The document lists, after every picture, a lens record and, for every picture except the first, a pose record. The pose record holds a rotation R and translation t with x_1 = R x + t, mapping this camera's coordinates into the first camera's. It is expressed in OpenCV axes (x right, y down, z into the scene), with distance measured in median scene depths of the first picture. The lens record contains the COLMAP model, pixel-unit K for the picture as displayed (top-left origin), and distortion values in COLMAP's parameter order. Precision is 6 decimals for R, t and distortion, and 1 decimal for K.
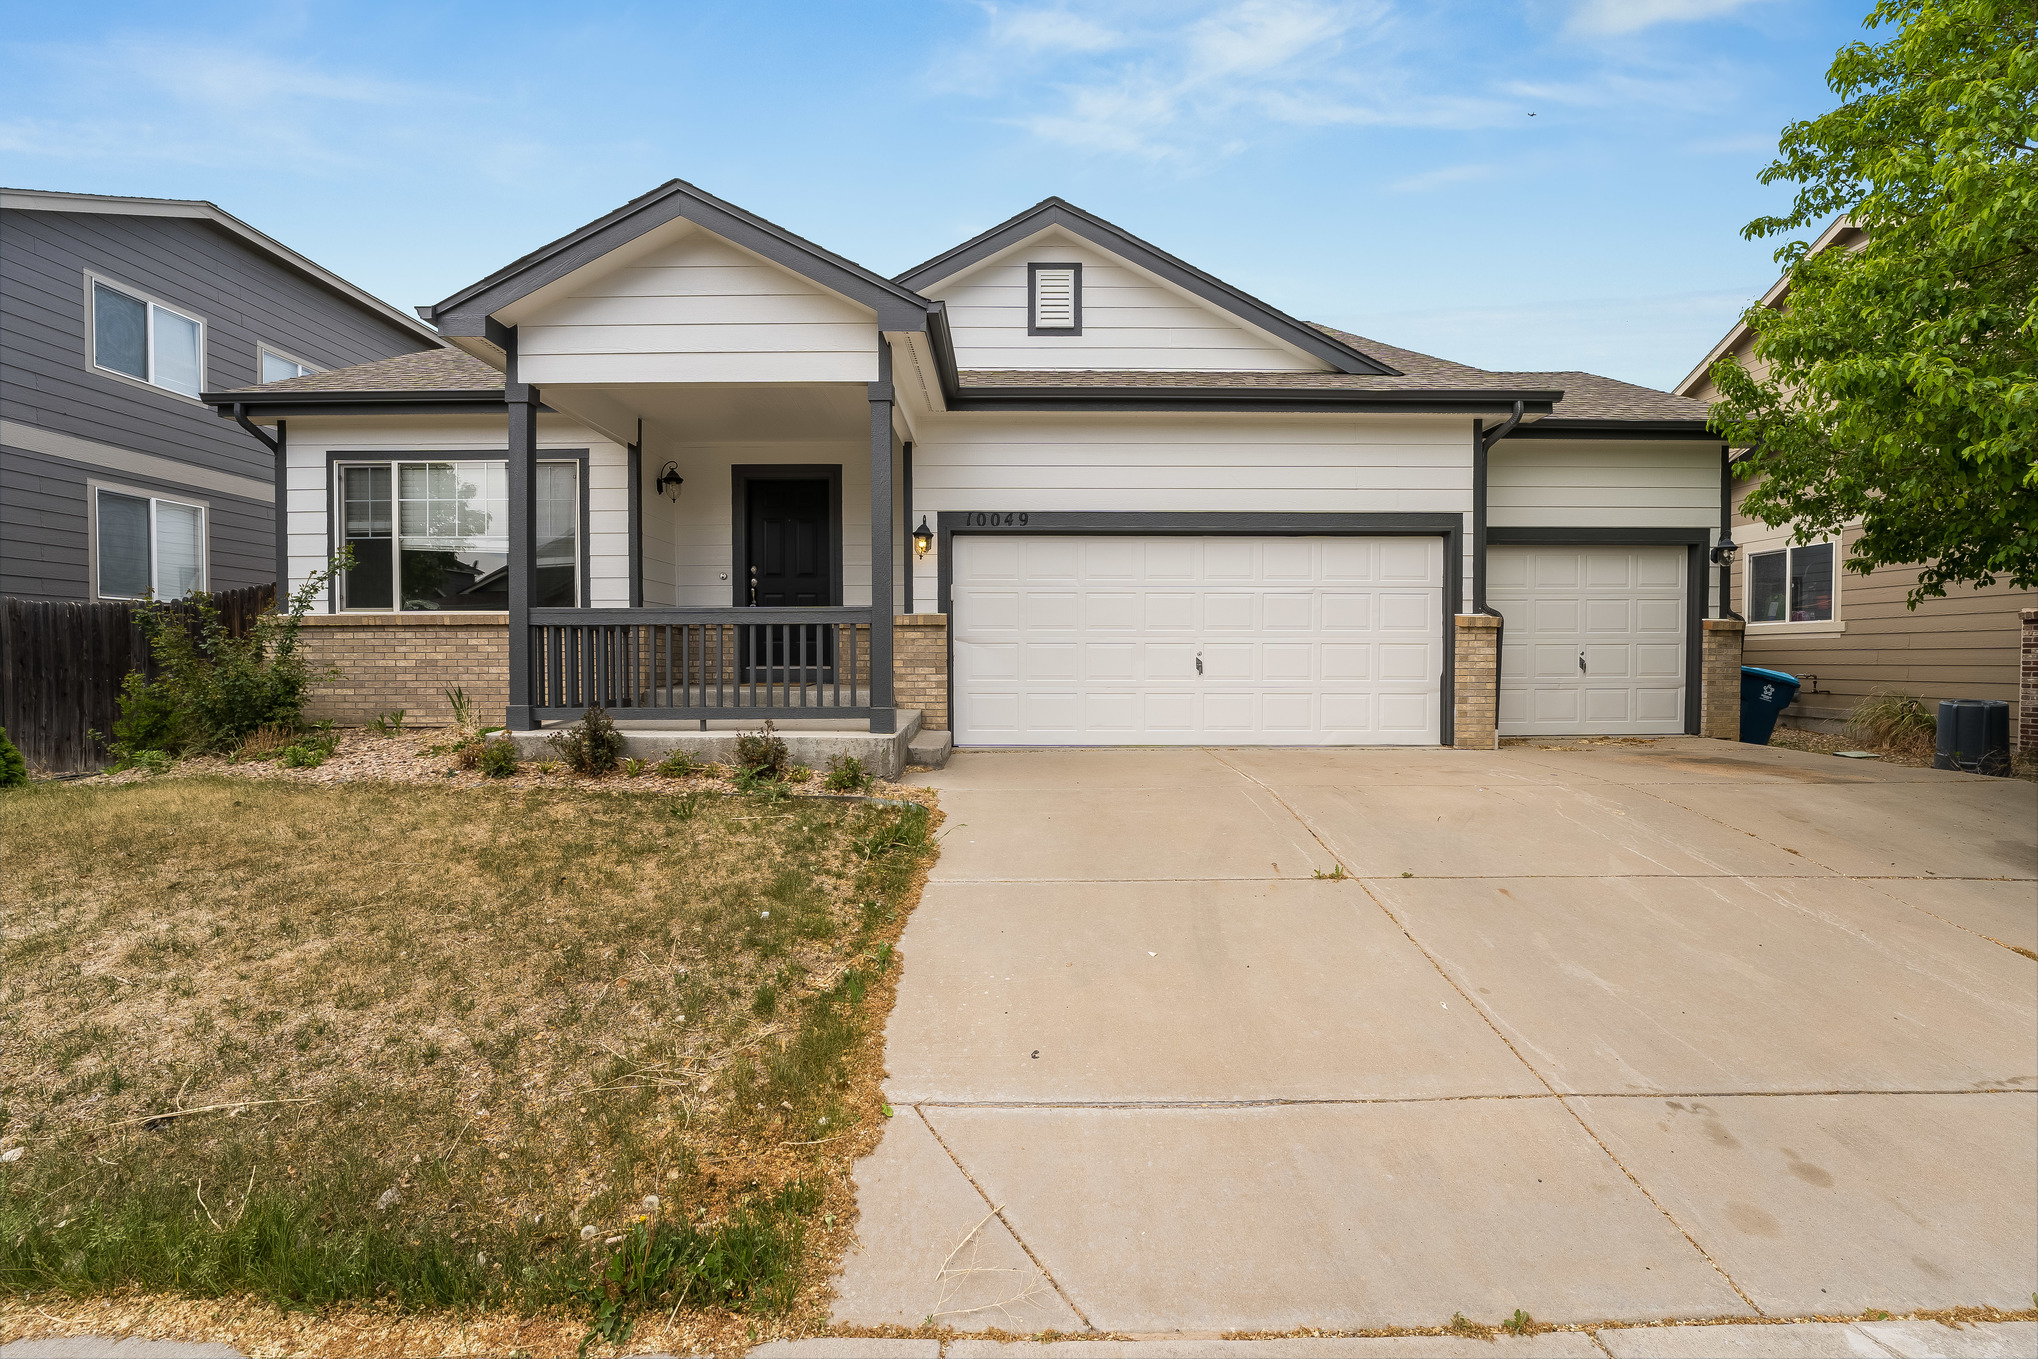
lens RADIAL K [[842.0, 0, 1019.0], [0, 842.0, 679.5], [0, 0, 1]] dist [0.000740, 0.000061]
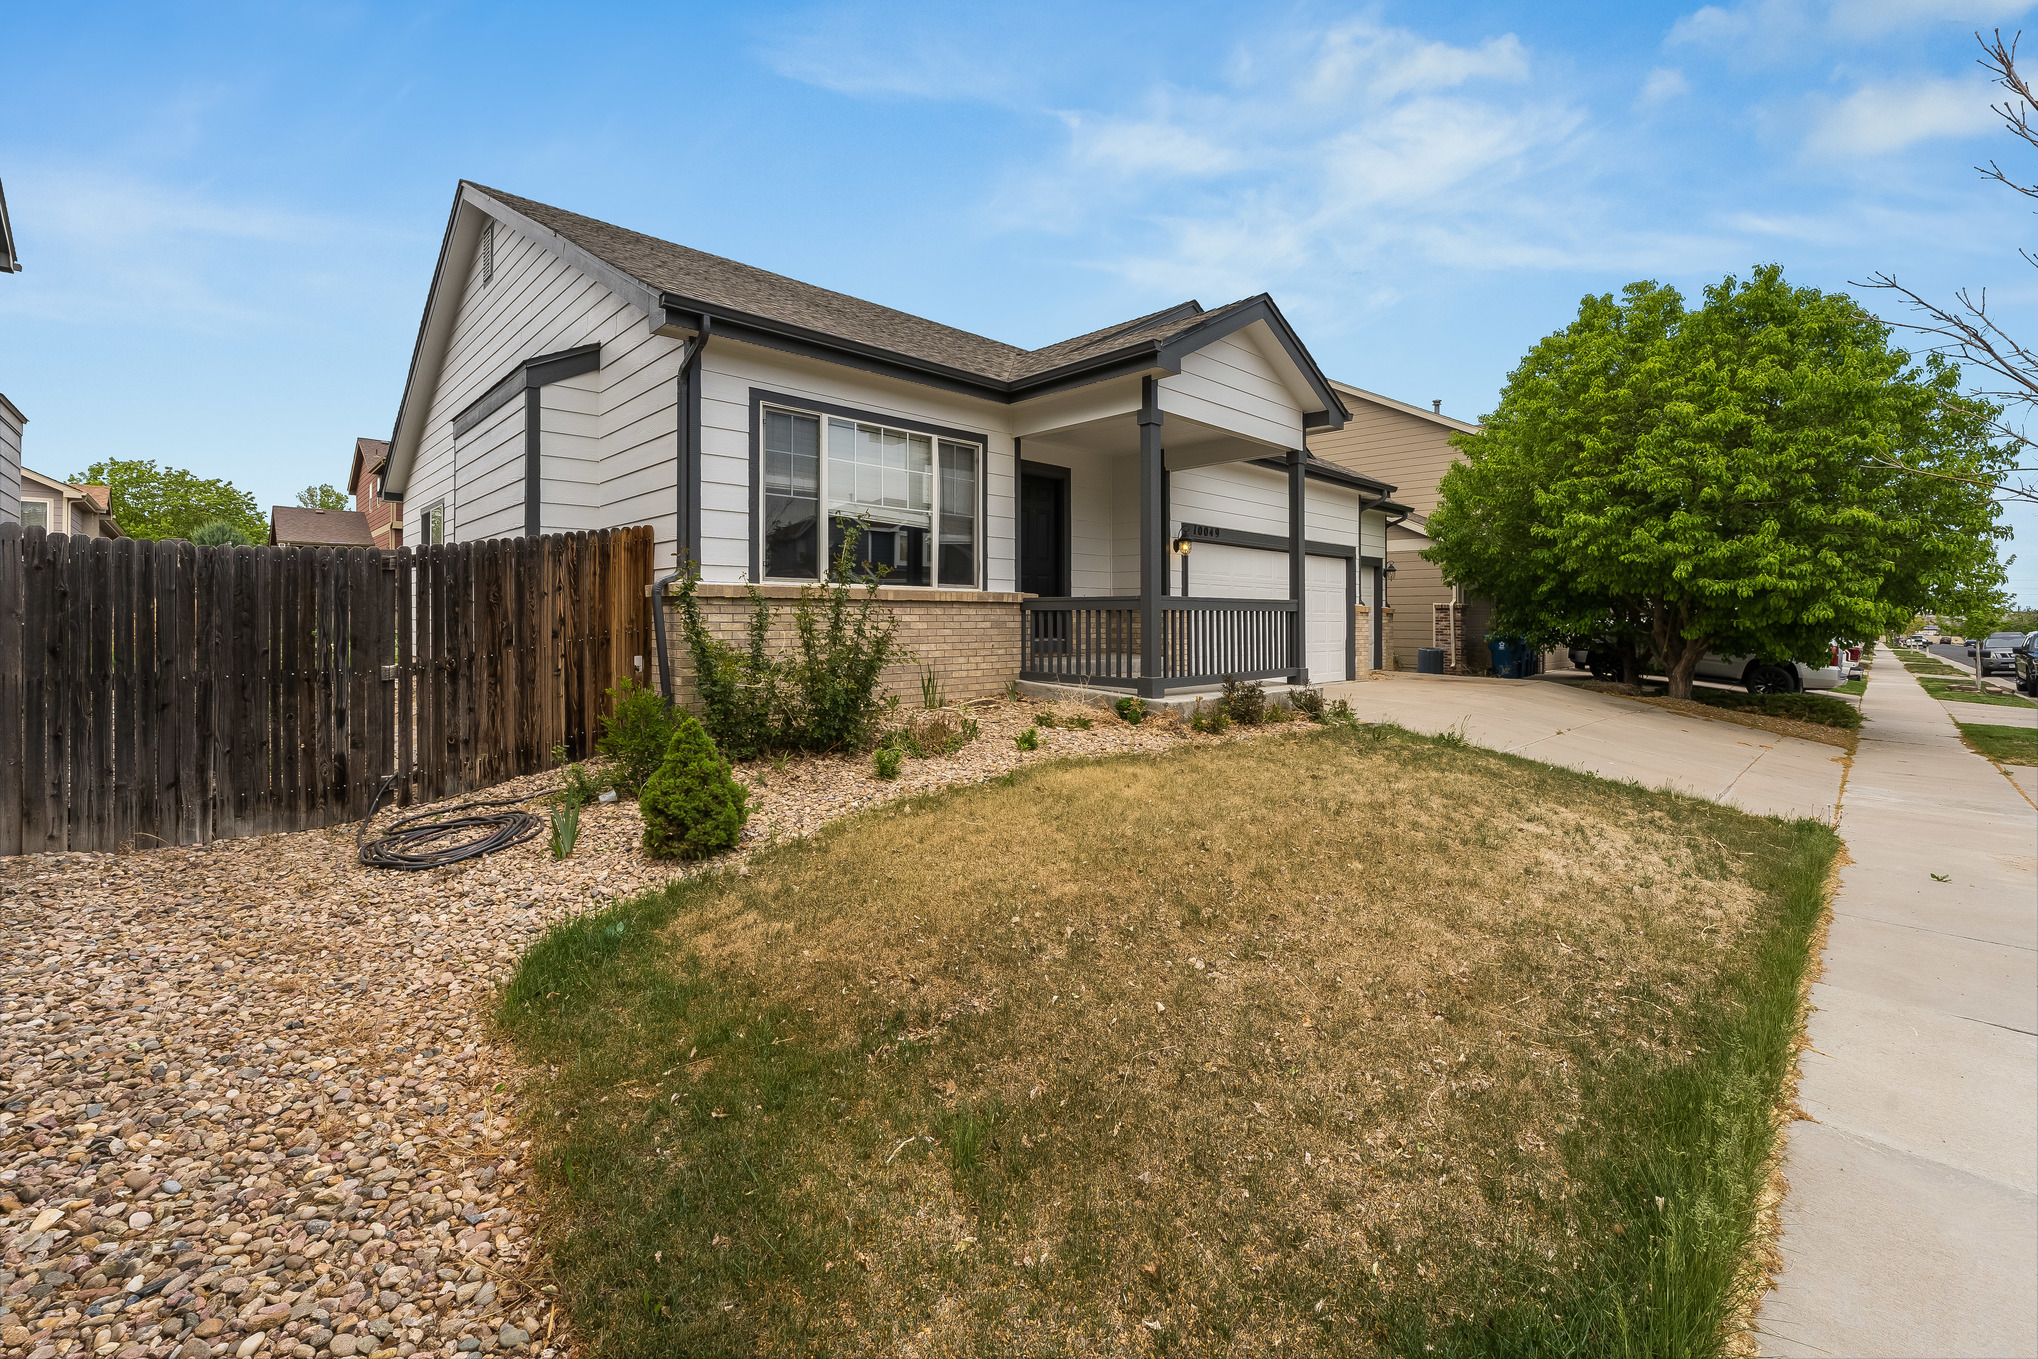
lens RADIAL K [[850.4, 0, 1018.5], [0, 850.4, 625.4], [0, 0, 1]] dist [-0.000354, -0.000009]
pose [[0.724509, 0.000028, 0.689265, -1.200104], [0.018008, 0.999658, -0.018970, -0.016044], [-0.689030, 0.026156, 0.724261, 0.216580]]
